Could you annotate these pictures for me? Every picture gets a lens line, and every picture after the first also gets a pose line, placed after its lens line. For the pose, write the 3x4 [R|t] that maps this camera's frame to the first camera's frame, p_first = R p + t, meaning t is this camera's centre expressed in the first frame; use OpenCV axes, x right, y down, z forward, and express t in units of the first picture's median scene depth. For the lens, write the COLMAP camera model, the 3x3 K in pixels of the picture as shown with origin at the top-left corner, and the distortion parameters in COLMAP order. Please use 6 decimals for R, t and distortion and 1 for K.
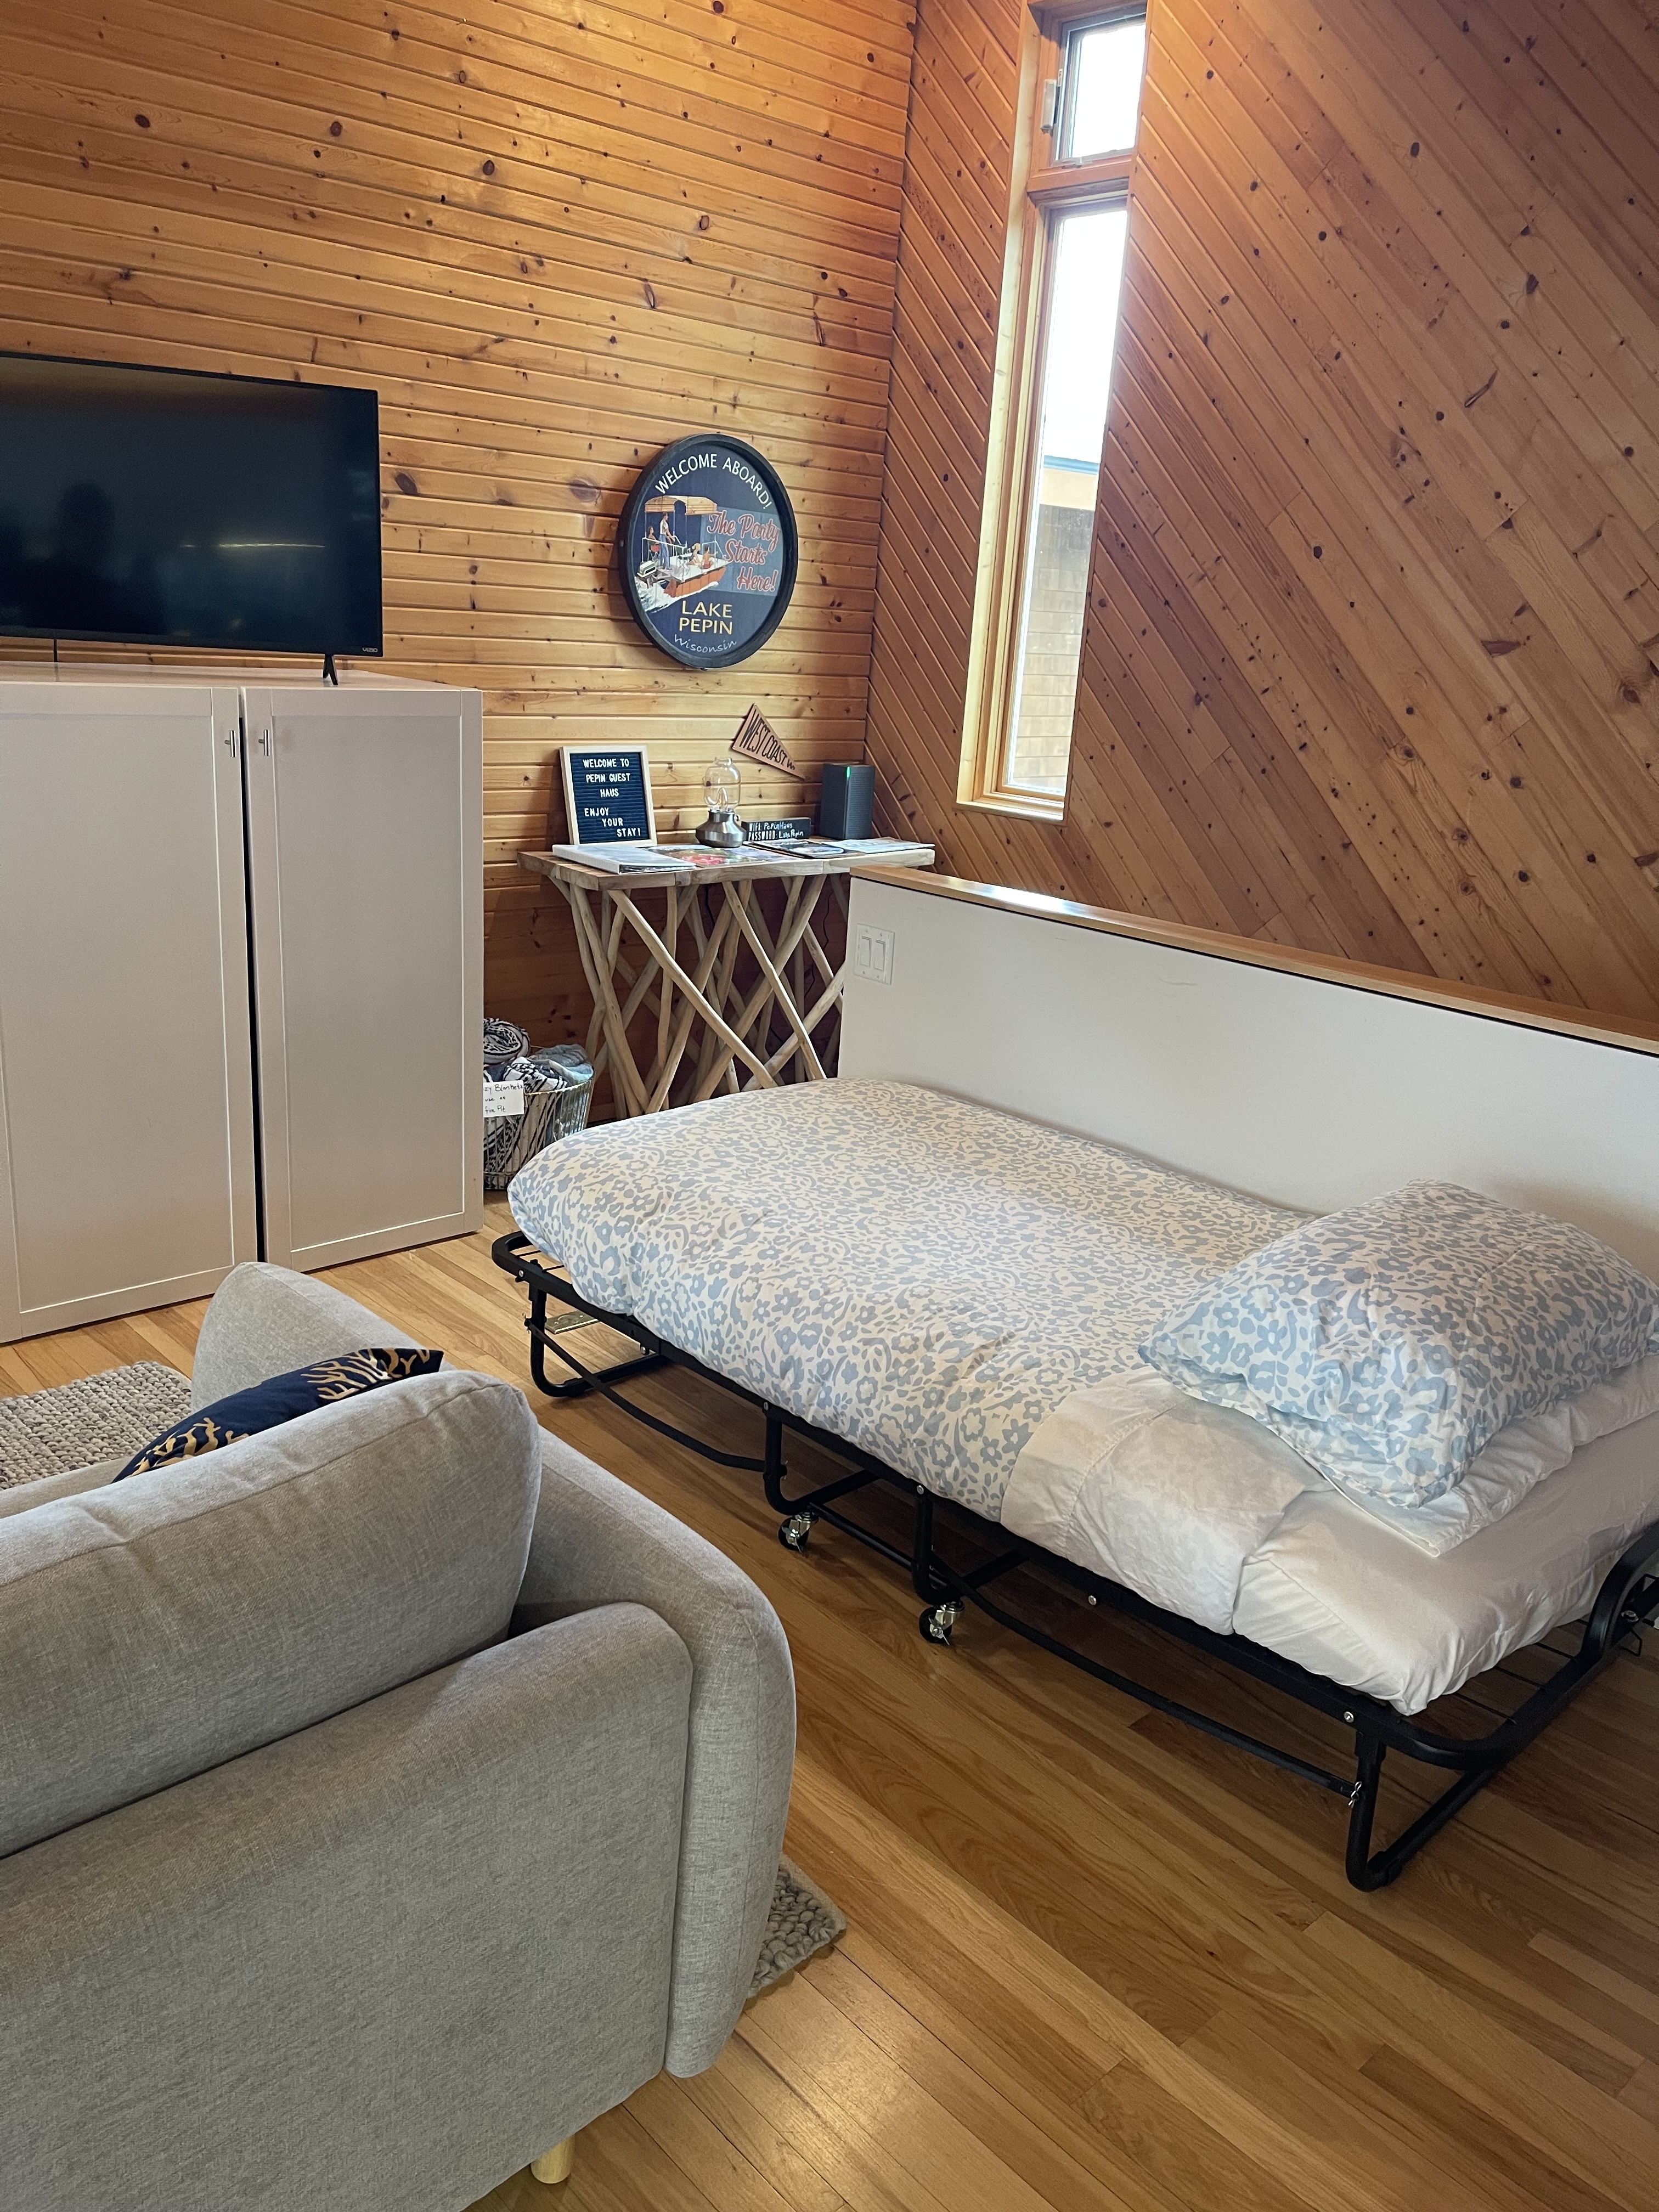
lens RADIAL K [[1653.7, 0, 845.4], [0, 1653.7, 1117.5], [0, 0, 1]] dist [0.039821, -0.054596]
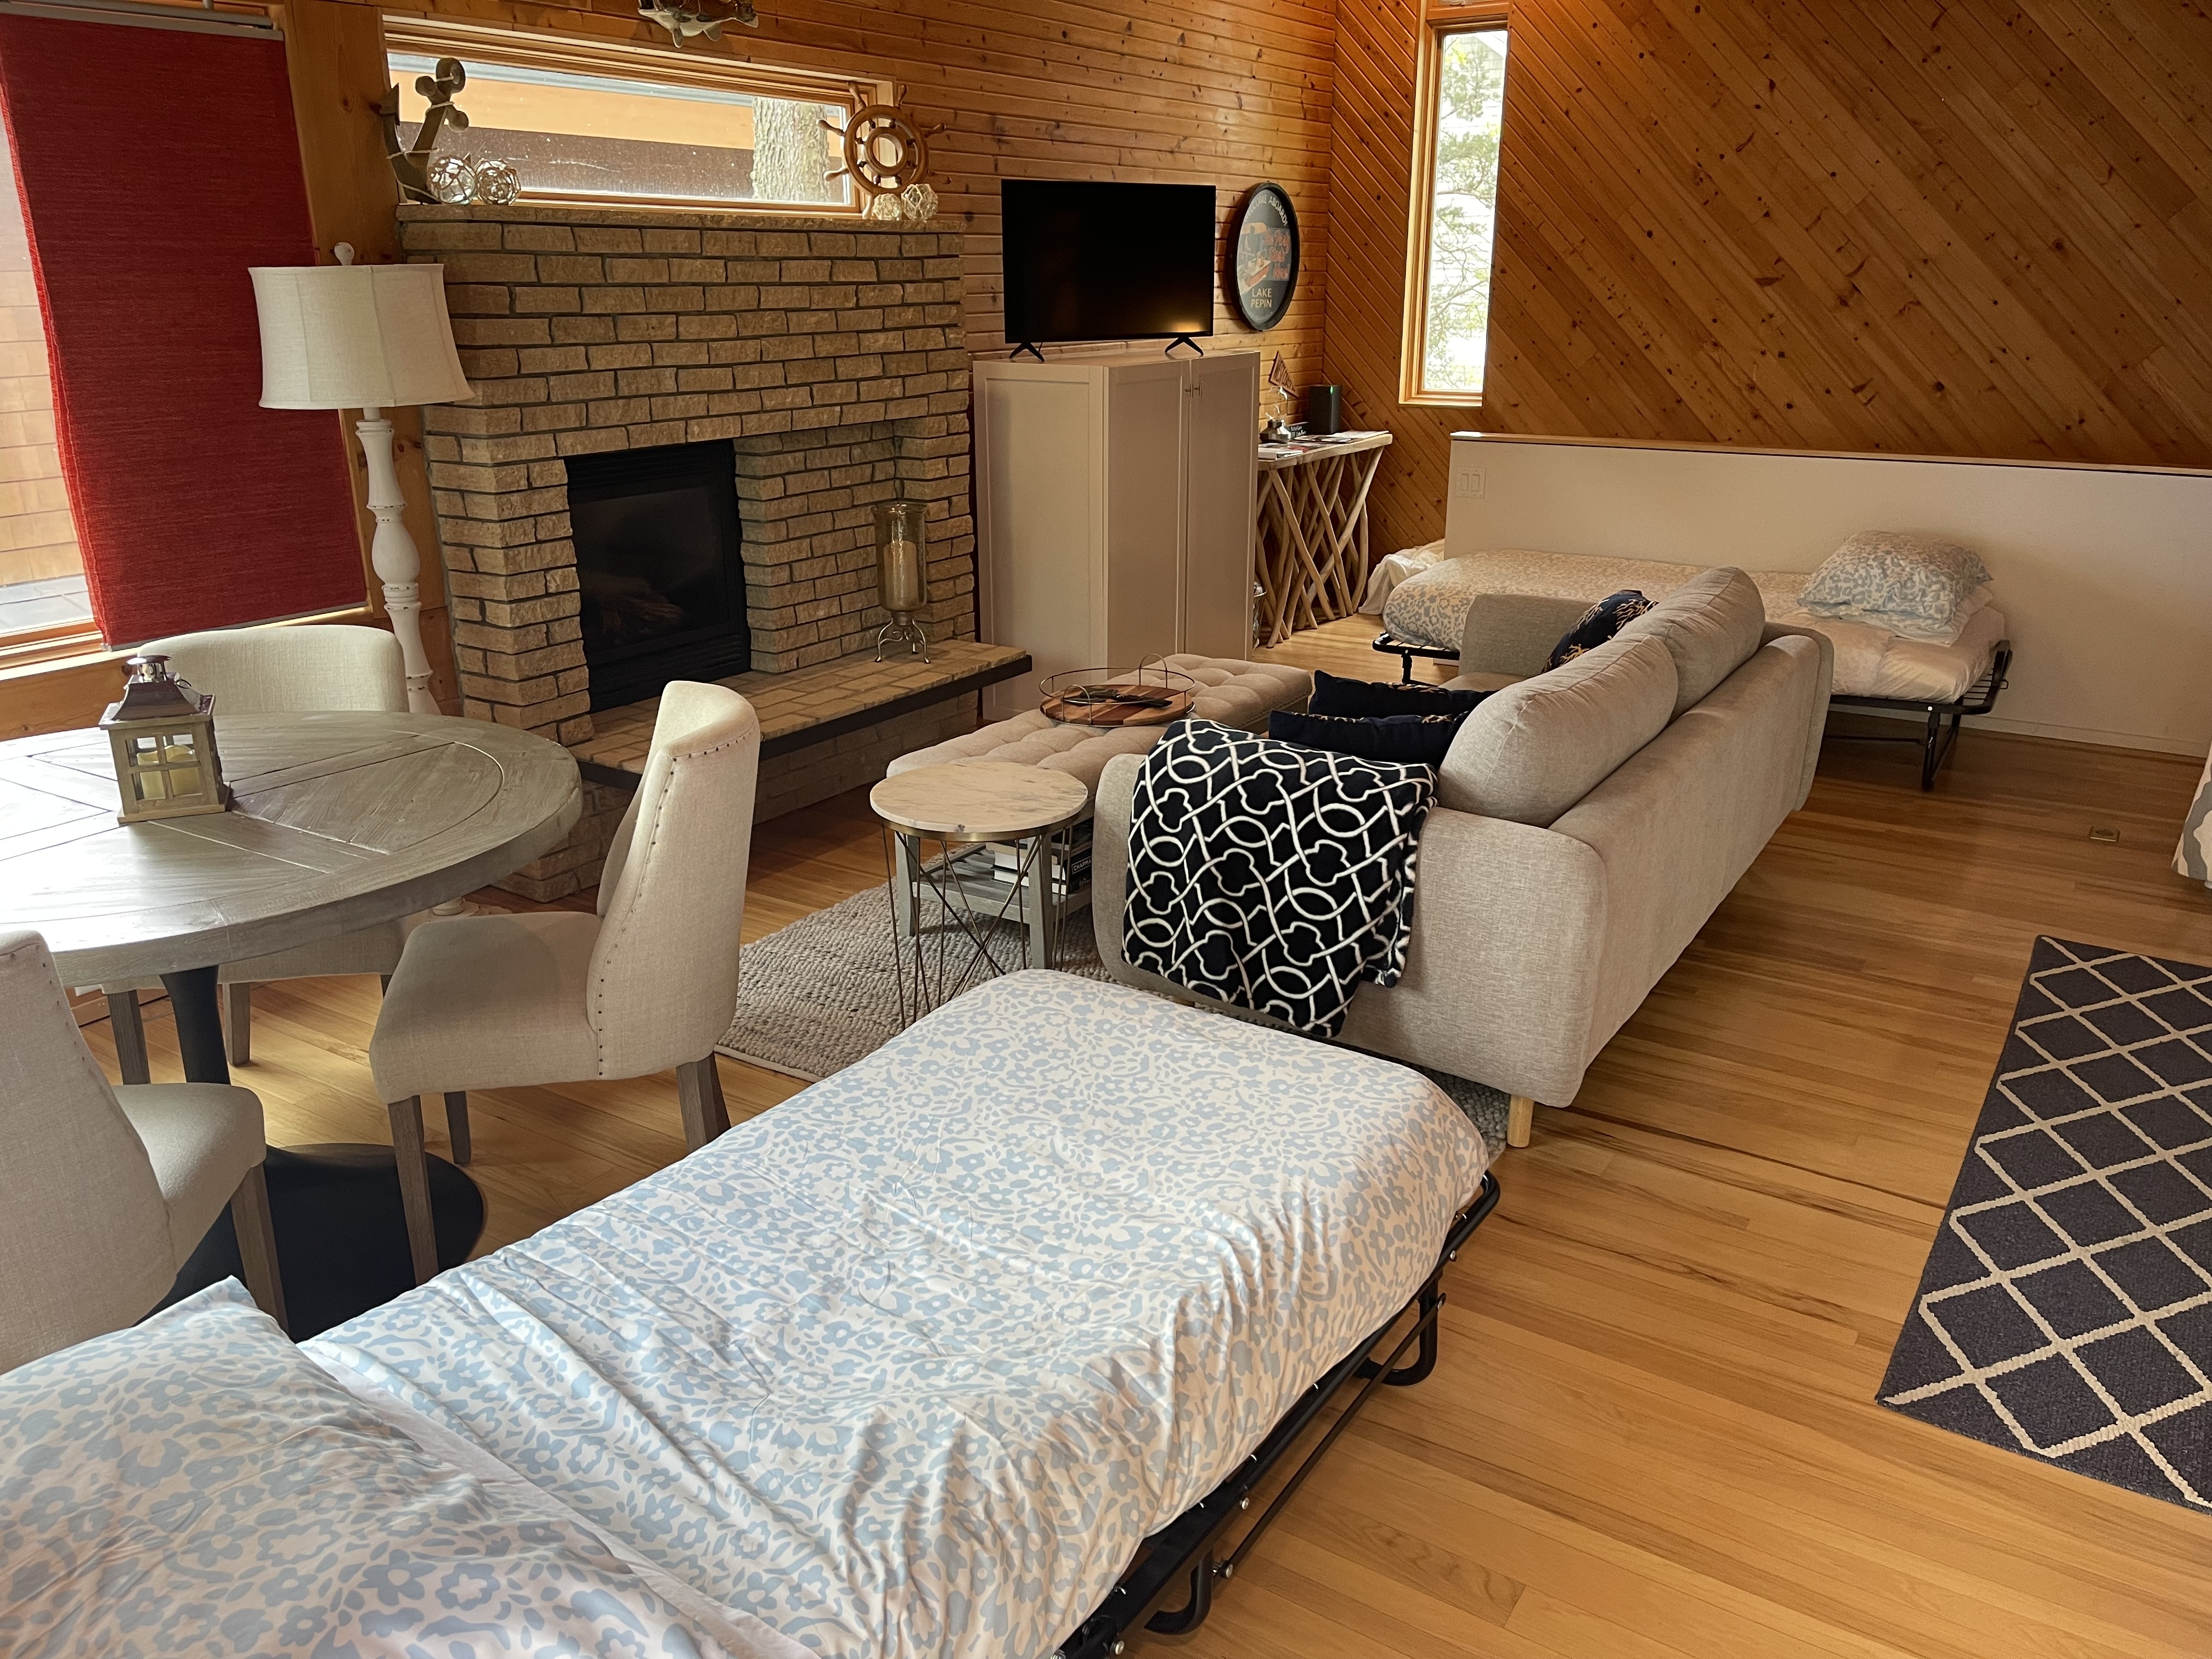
lens RADIAL K [[1653.7, 0, 1091.7], [0, 1653.7, 828.8], [0, 0, 1]] dist [0.039821, -0.054596]
pose [[0.970667, -0.138261, 0.196695, -0.646937], [0.131171, 0.990163, 0.048694, 0.106700], [-0.201492, -0.021465, 0.979255, -0.552840]]
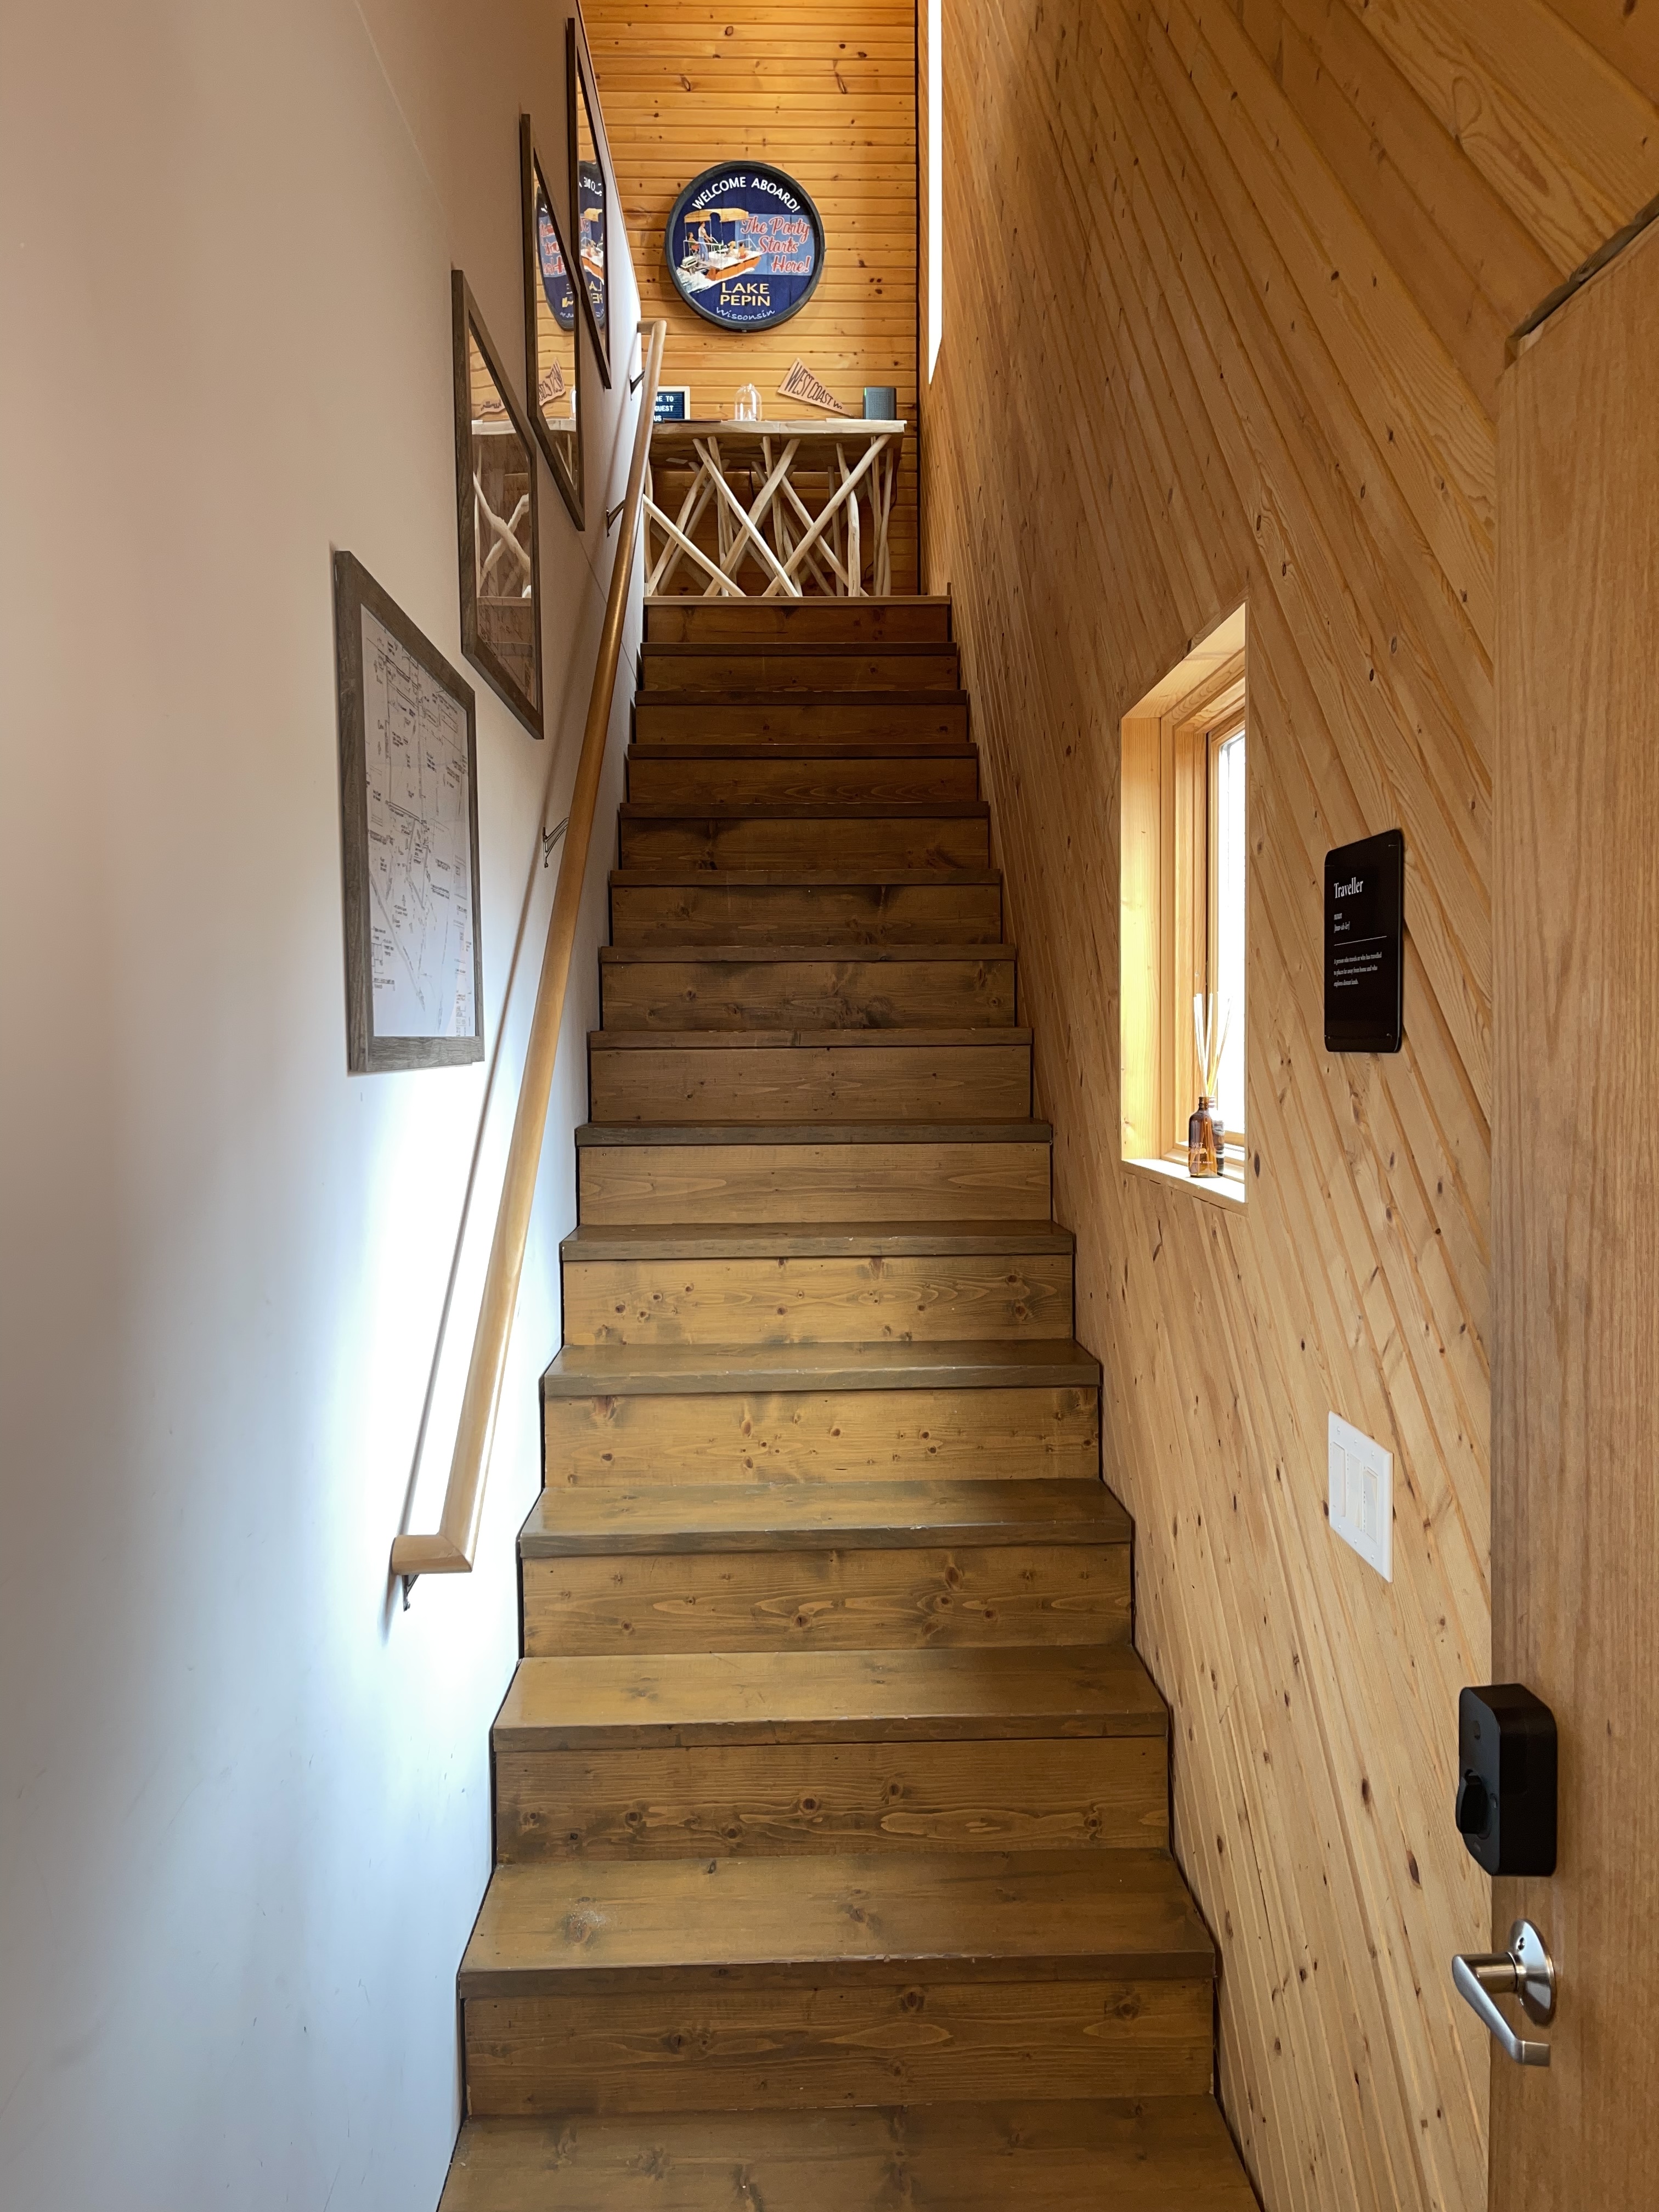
lens RADIAL K [[1653.7, 0, 832.1], [0, 1653.7, 1103.8], [0, 0, 1]] dist [0.039821, -0.054596]
pose [[0.752998, -0.062917, -0.655009, 0.833784], [-0.147390, 0.954000, -0.261076, 0.681445], [0.641304, 0.293131, 0.709086, 0.302321]]
